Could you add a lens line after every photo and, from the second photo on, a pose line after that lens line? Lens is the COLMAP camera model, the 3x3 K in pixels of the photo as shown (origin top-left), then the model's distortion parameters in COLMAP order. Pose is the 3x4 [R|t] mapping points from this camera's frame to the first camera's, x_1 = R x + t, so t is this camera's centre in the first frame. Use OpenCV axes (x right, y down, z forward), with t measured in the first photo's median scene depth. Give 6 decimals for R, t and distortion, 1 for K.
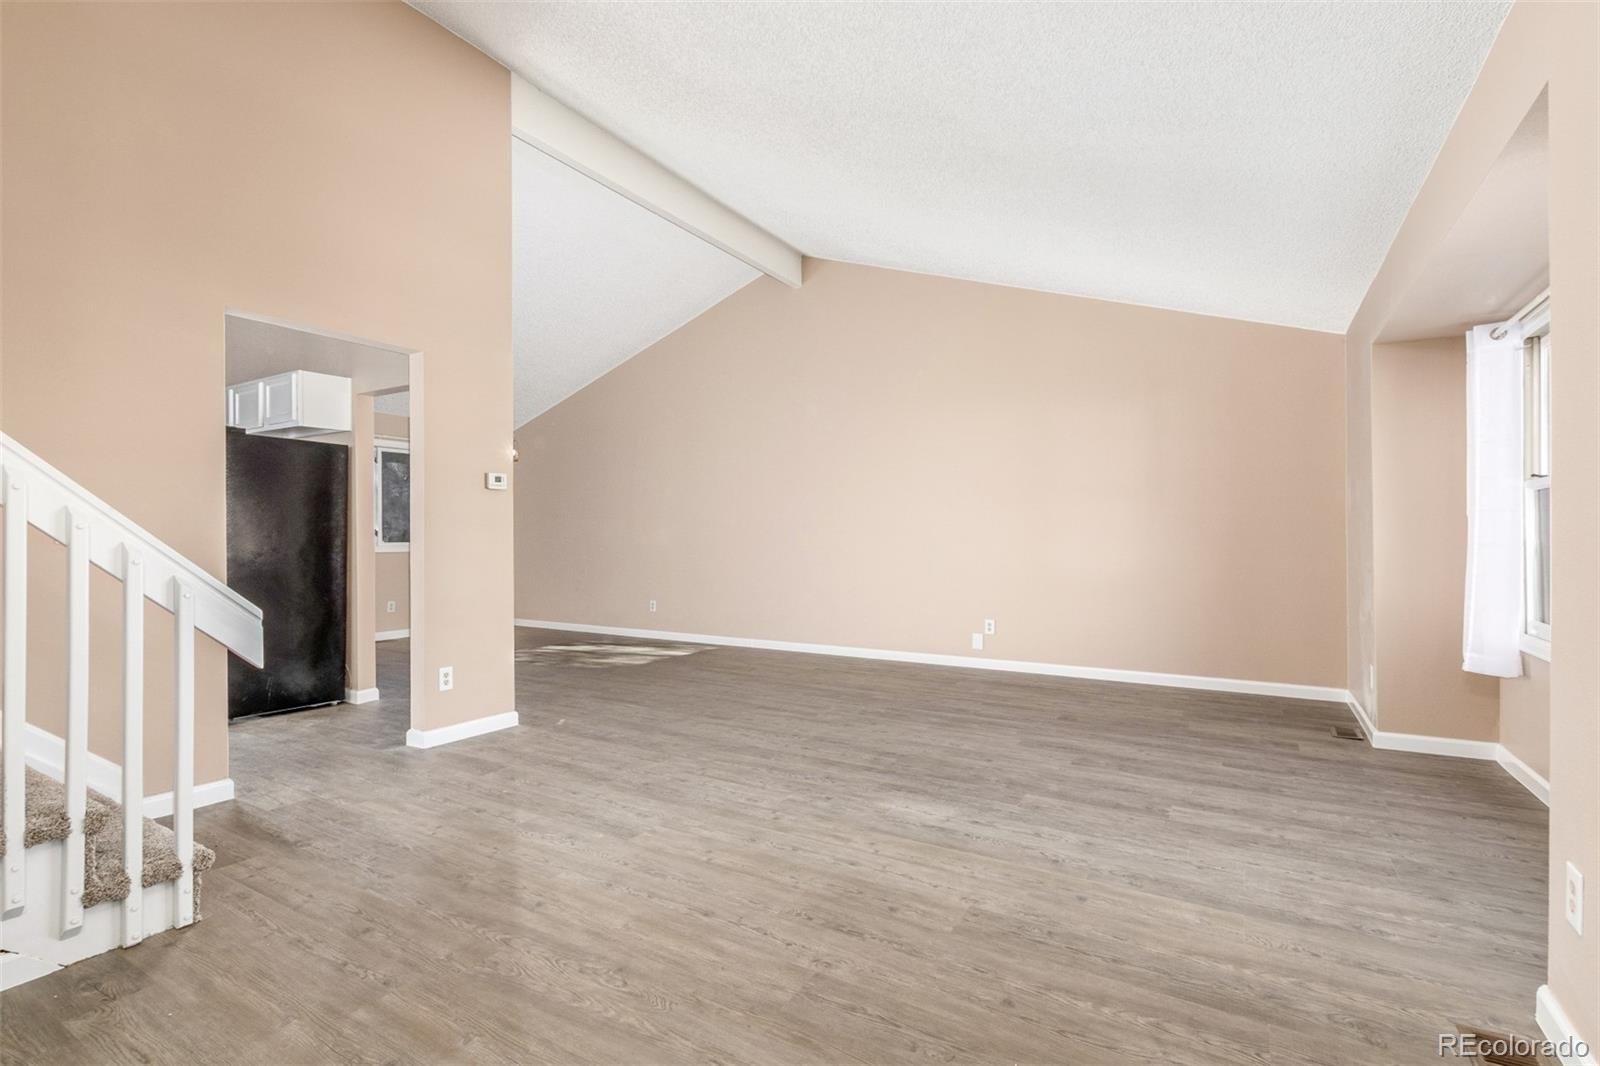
lens RADIAL K [[743.5, 0, 798.8], [0, 743.5, 534.3], [0, 0, 1]] dist [0.026215, 0.001054]
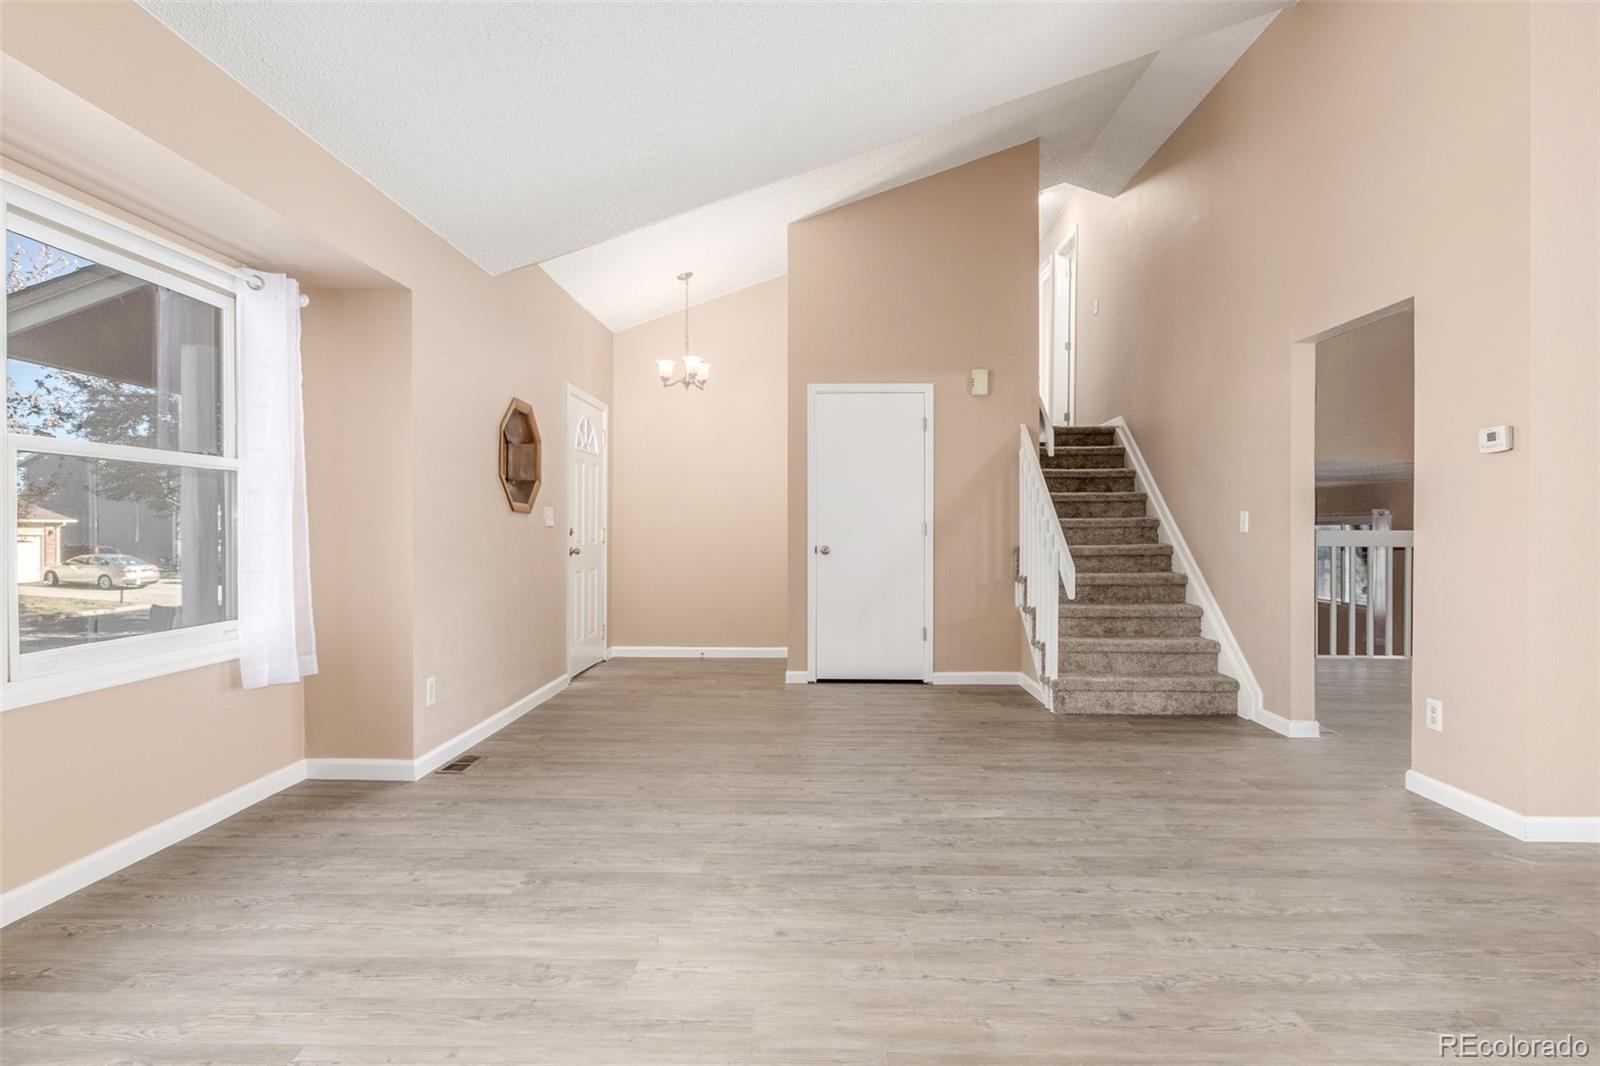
lens RADIAL K [[821.9, 0, 799.1], [0, 821.9, 534.0], [0, 0, 1]] dist [-0.001108, -0.000153]
pose [[-0.869916, -0.000103, -0.493200, 0.650695], [-0.000969, 0.999998, 0.001500, 0.012483], [0.493199, 0.001783, -0.869915, 1.841182]]
